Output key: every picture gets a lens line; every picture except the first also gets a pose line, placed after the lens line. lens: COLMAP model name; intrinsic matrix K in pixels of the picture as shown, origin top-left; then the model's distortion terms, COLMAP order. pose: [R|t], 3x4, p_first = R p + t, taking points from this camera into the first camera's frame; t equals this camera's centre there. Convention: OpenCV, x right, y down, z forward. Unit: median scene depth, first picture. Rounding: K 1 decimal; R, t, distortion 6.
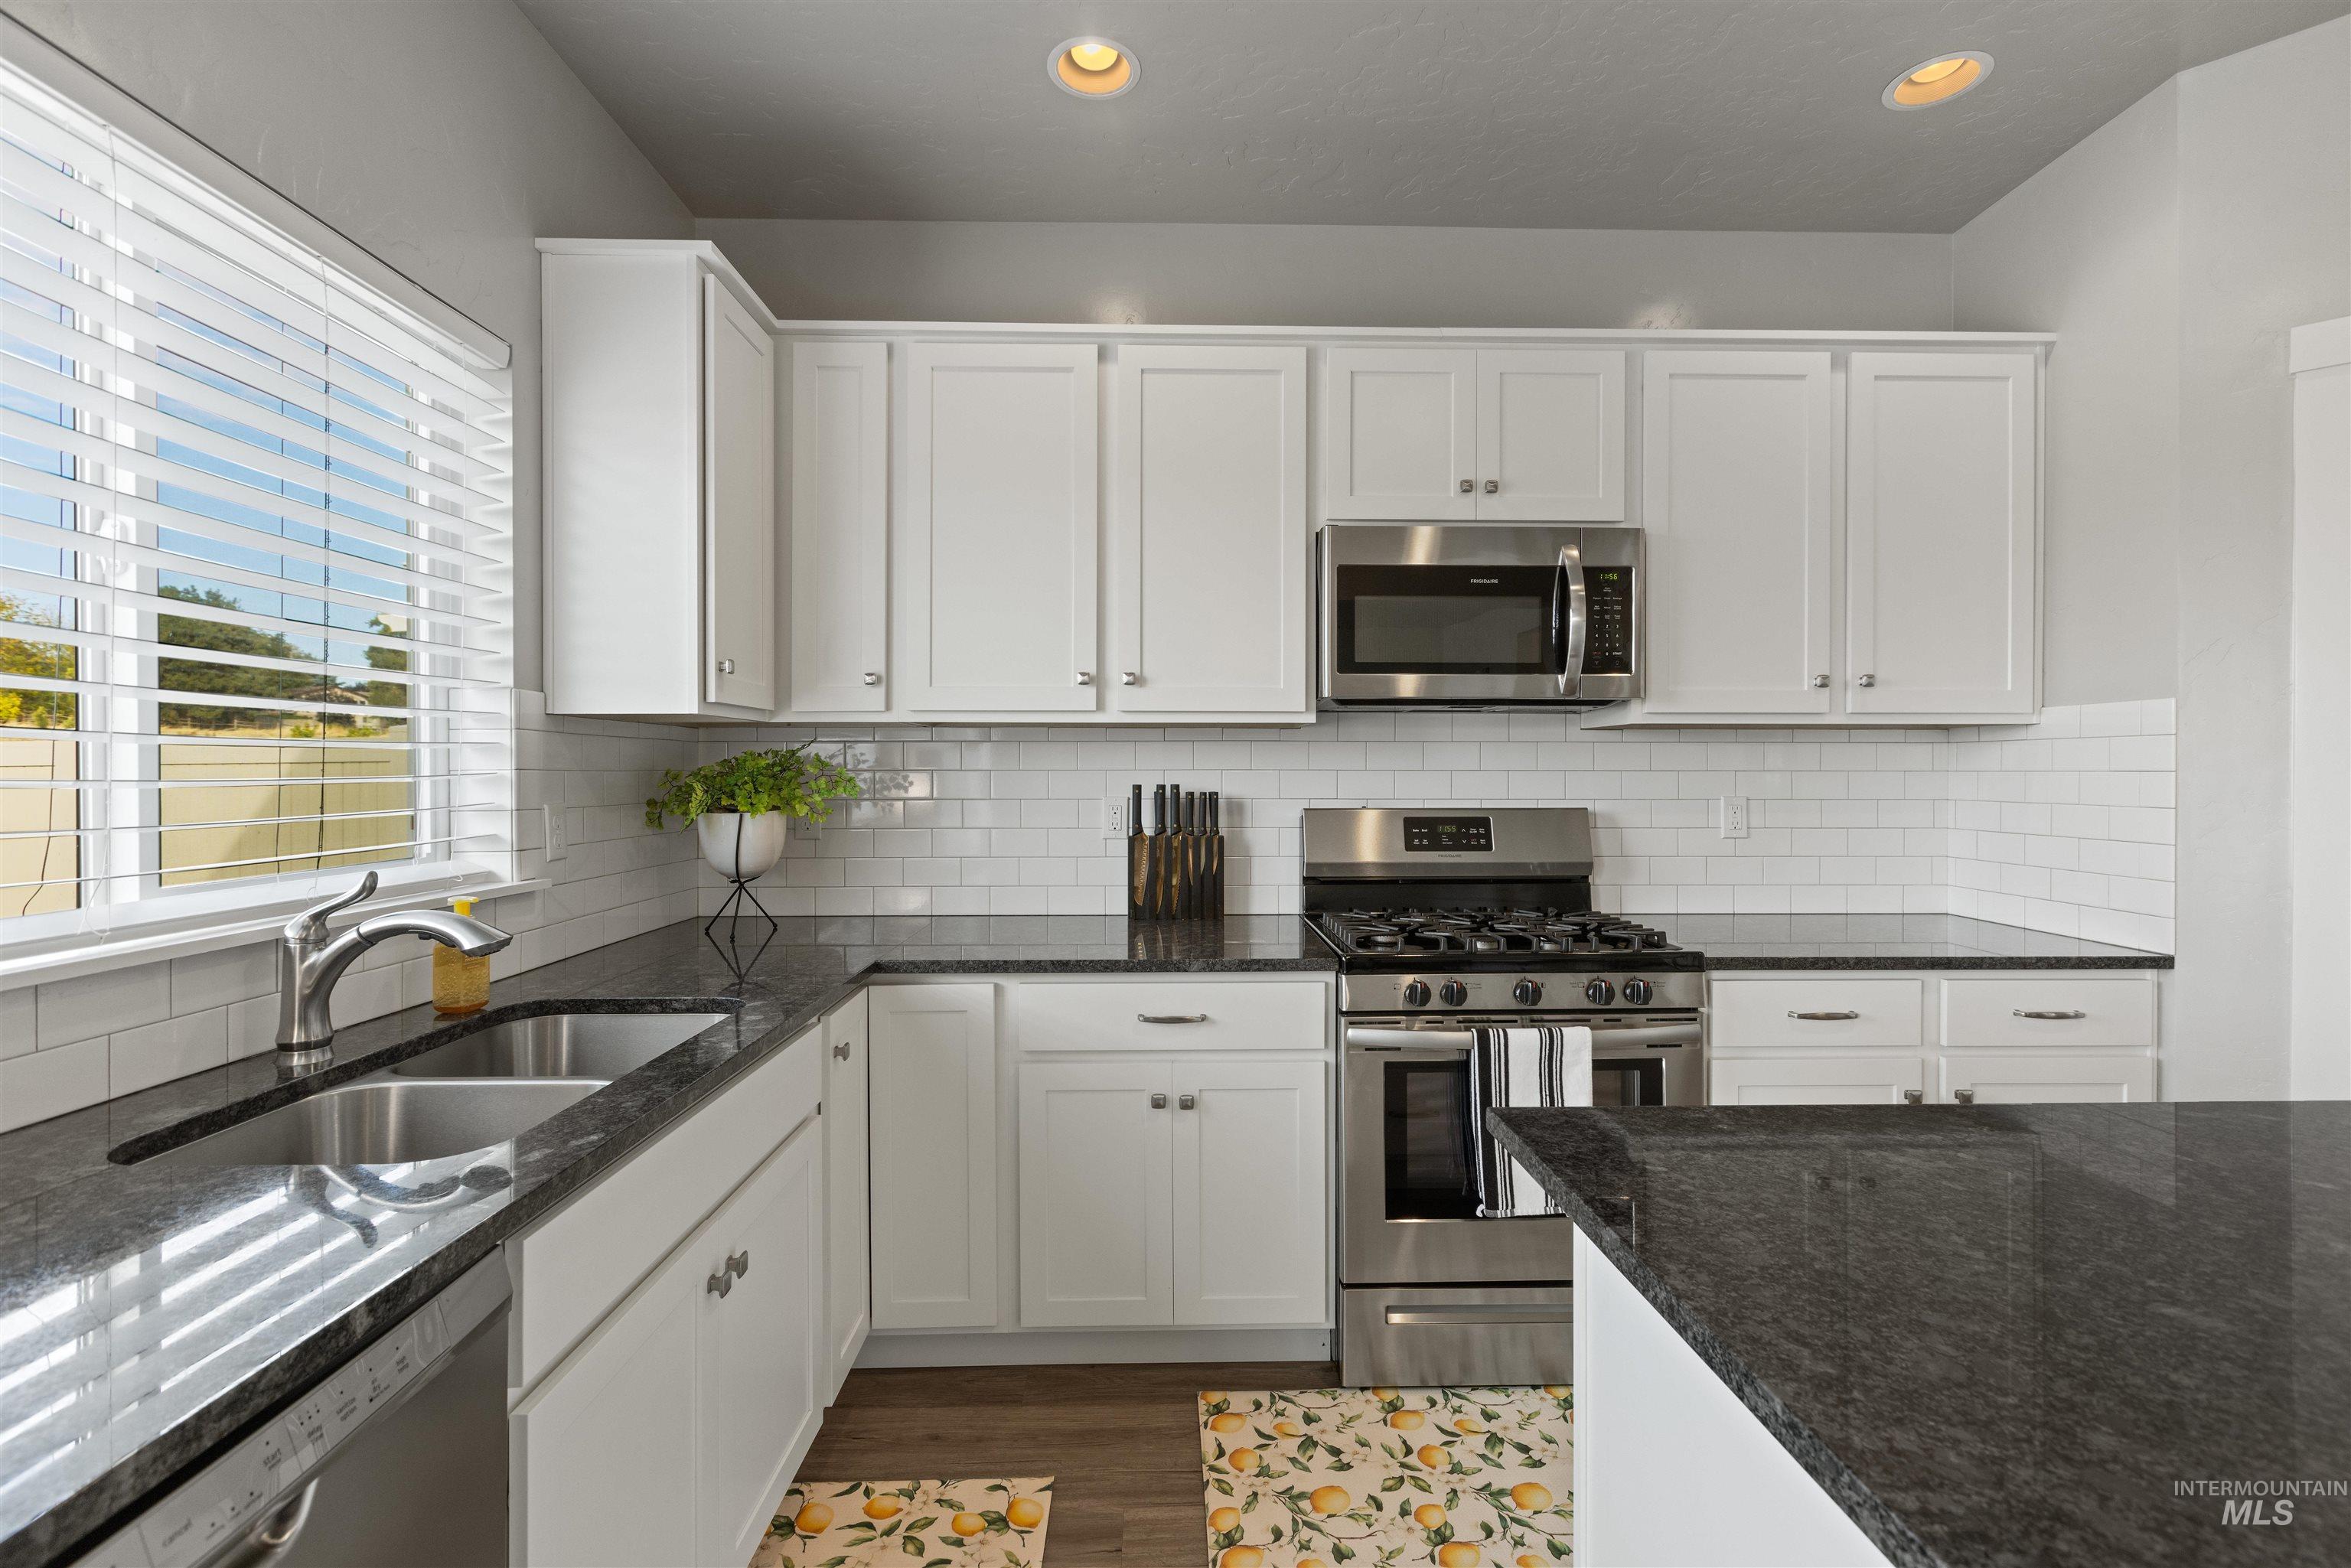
lens RADIAL K [[1122.3, 0, 1235.8], [0, 1122.3, 773.6], [0, 0, 1]] dist [0.002326, 0.000125]
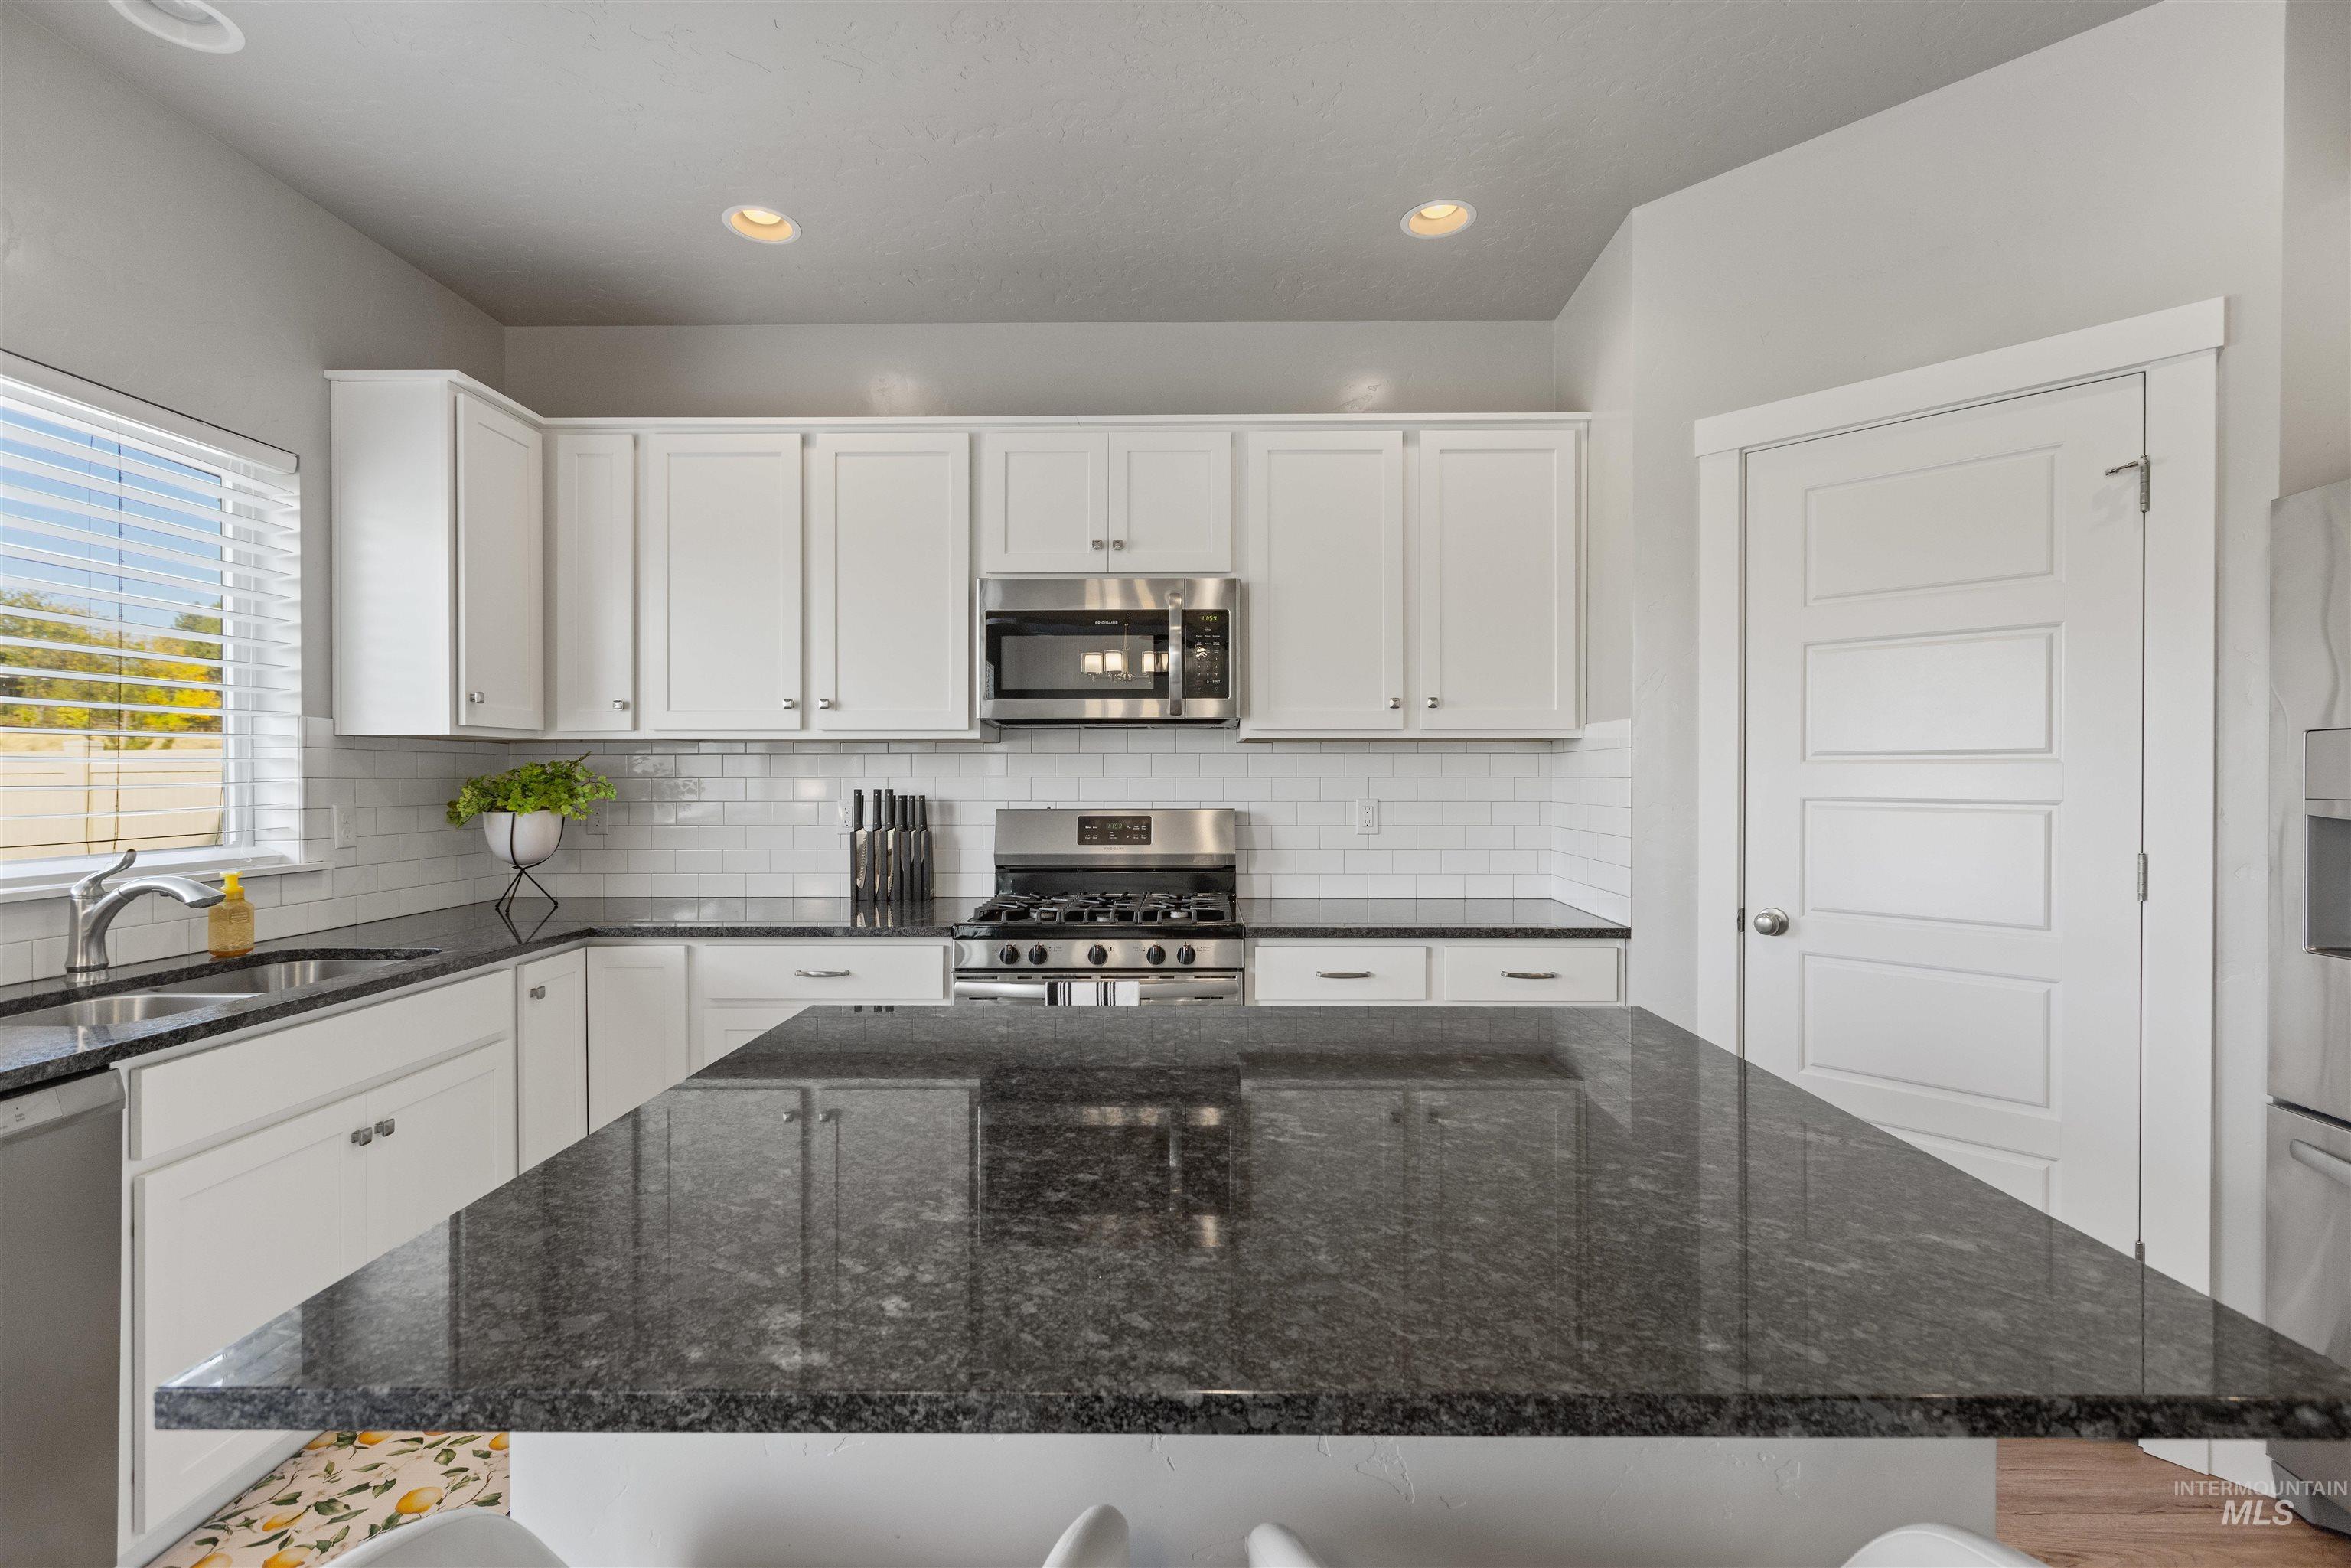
lens RADIAL K [[1111.3, 0, 1189.8], [0, 1111.3, 780.5], [0, 0, 1]] dist [0.004685, 0.000247]
pose [[0.999078, -0.001041, -0.042922, 0.365748], [0.001062, 0.999999, 0.000469, -0.000030], [0.042921, -0.000514, 0.999078, -0.210195]]
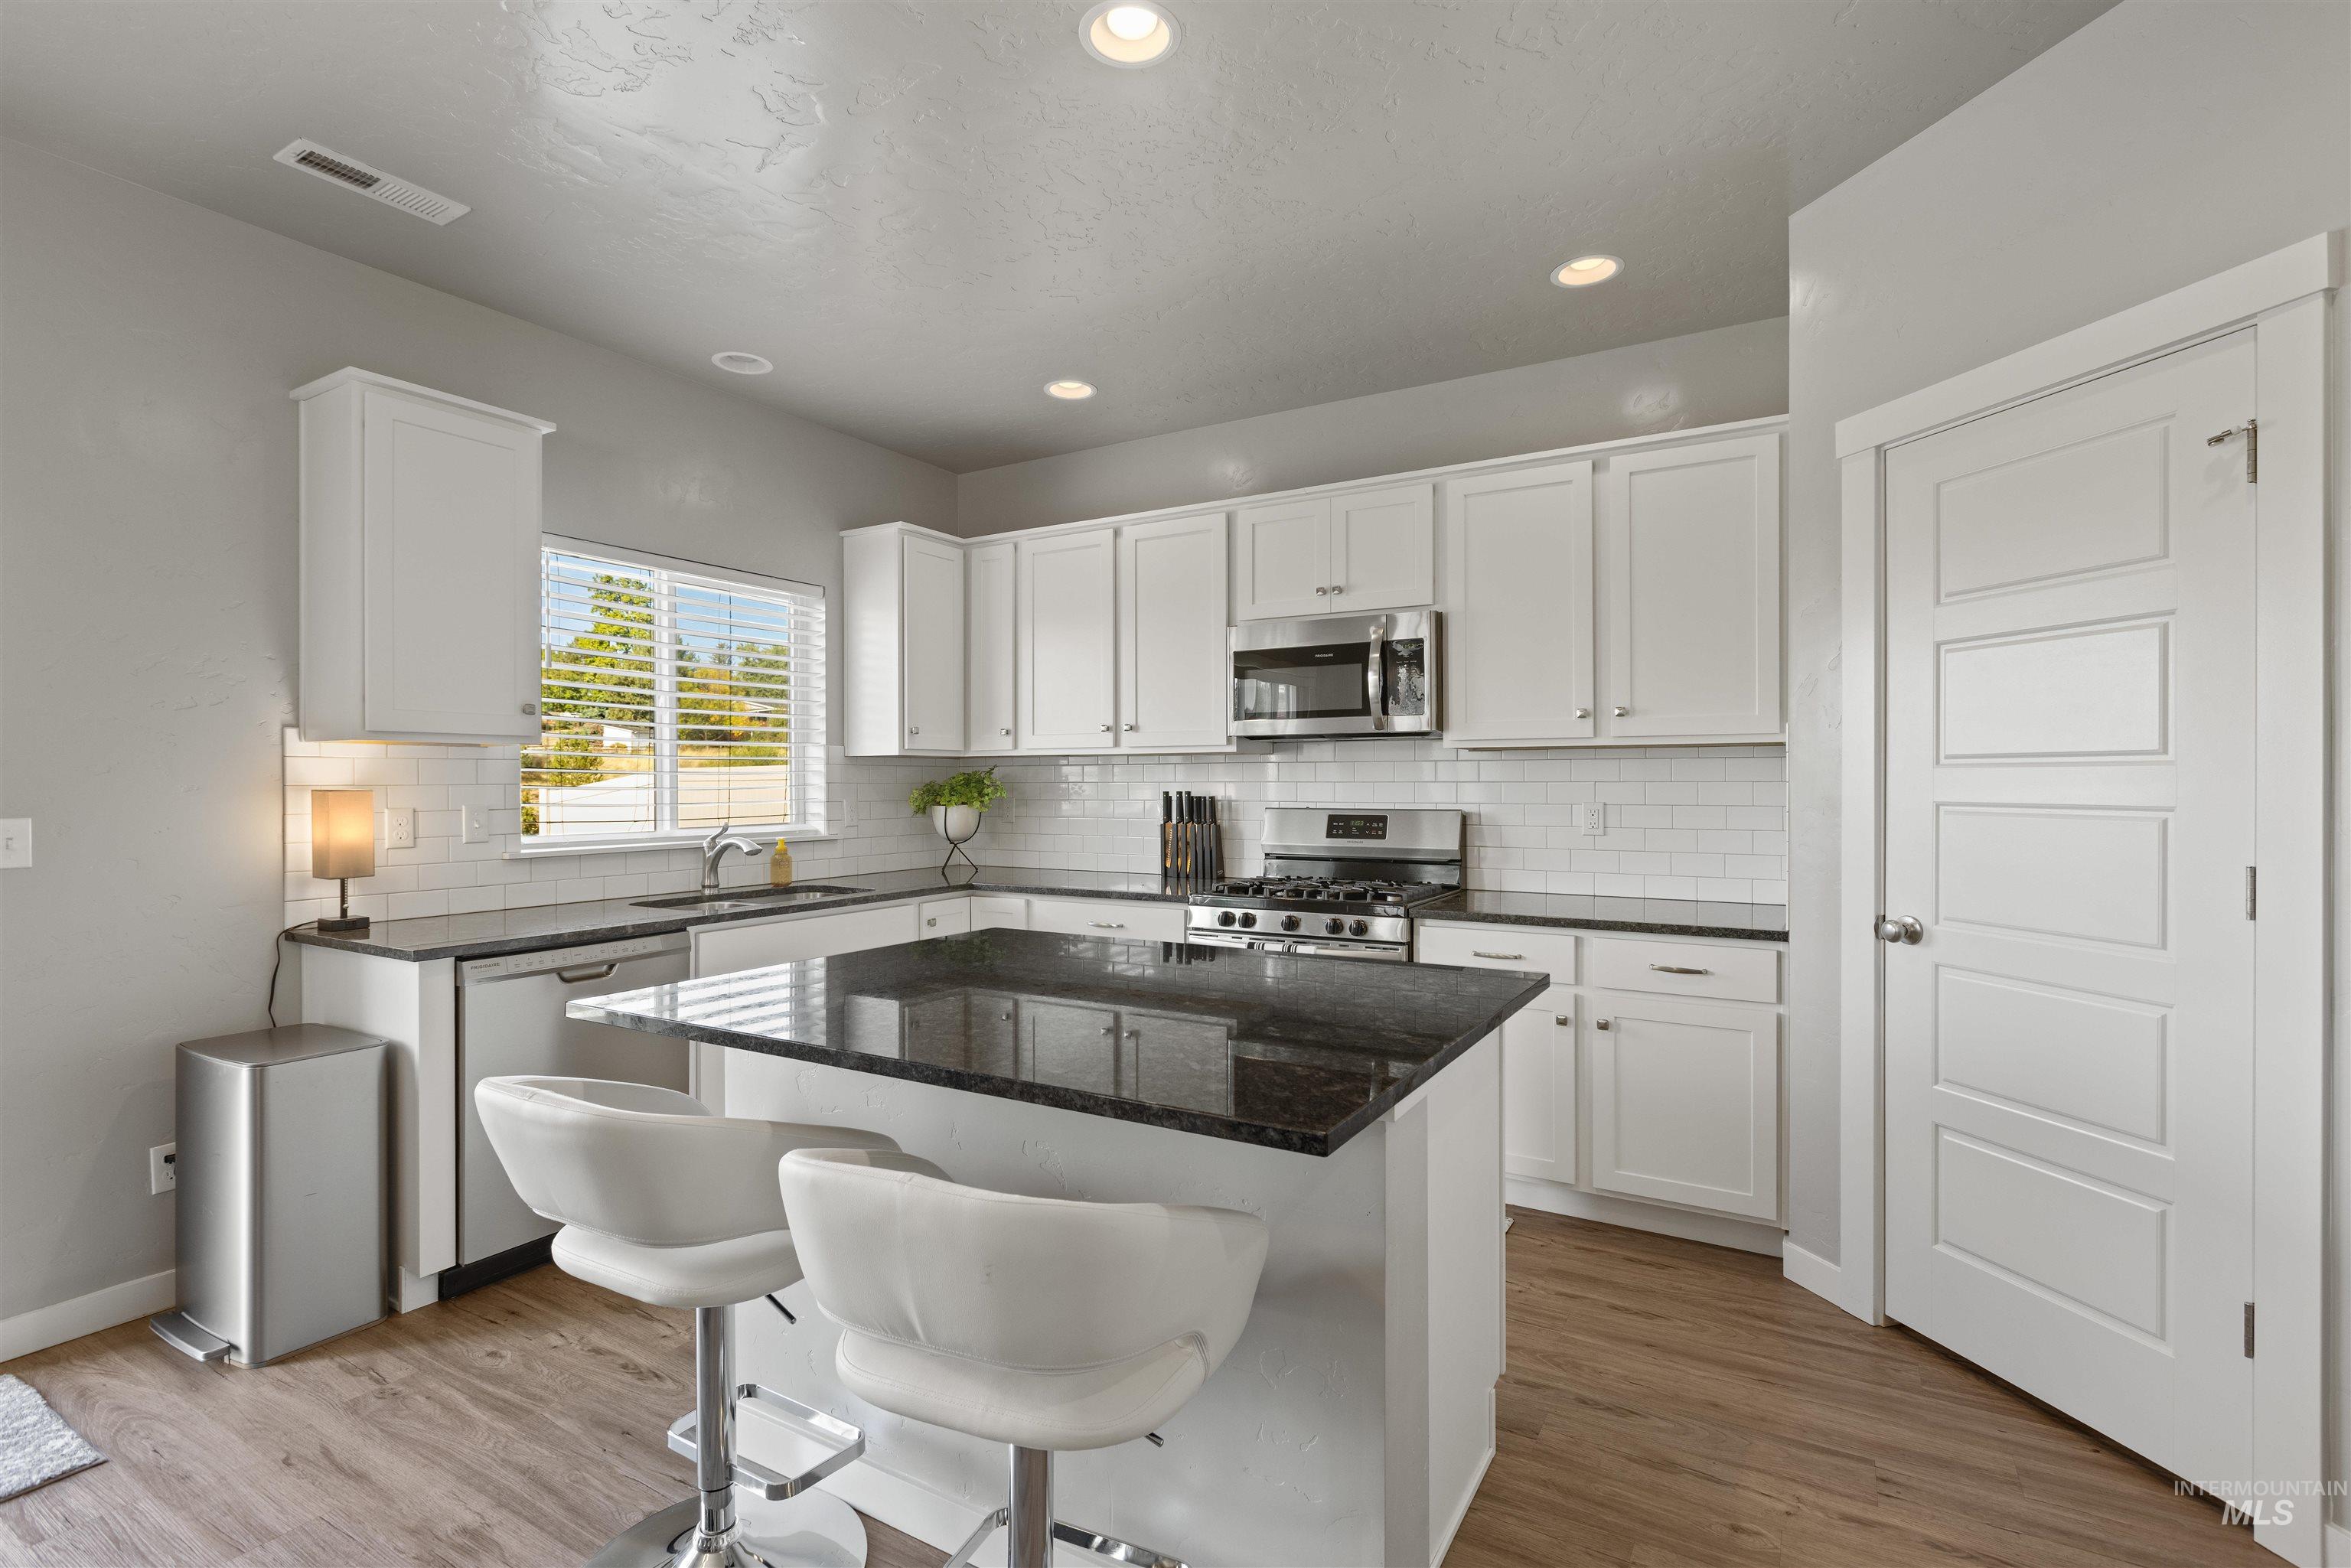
lens RADIAL K [[1070.9, 0, 1133.4], [0, 1070.9, 787.5], [0, 0, 1]] dist [-0.000920, -0.000107]
pose [[0.844374, 0.000634, -0.535753, 0.774168], [0.000515, 0.999998, 0.001995, 0.001266], [0.535753, -0.001961, 0.844372, -0.340302]]
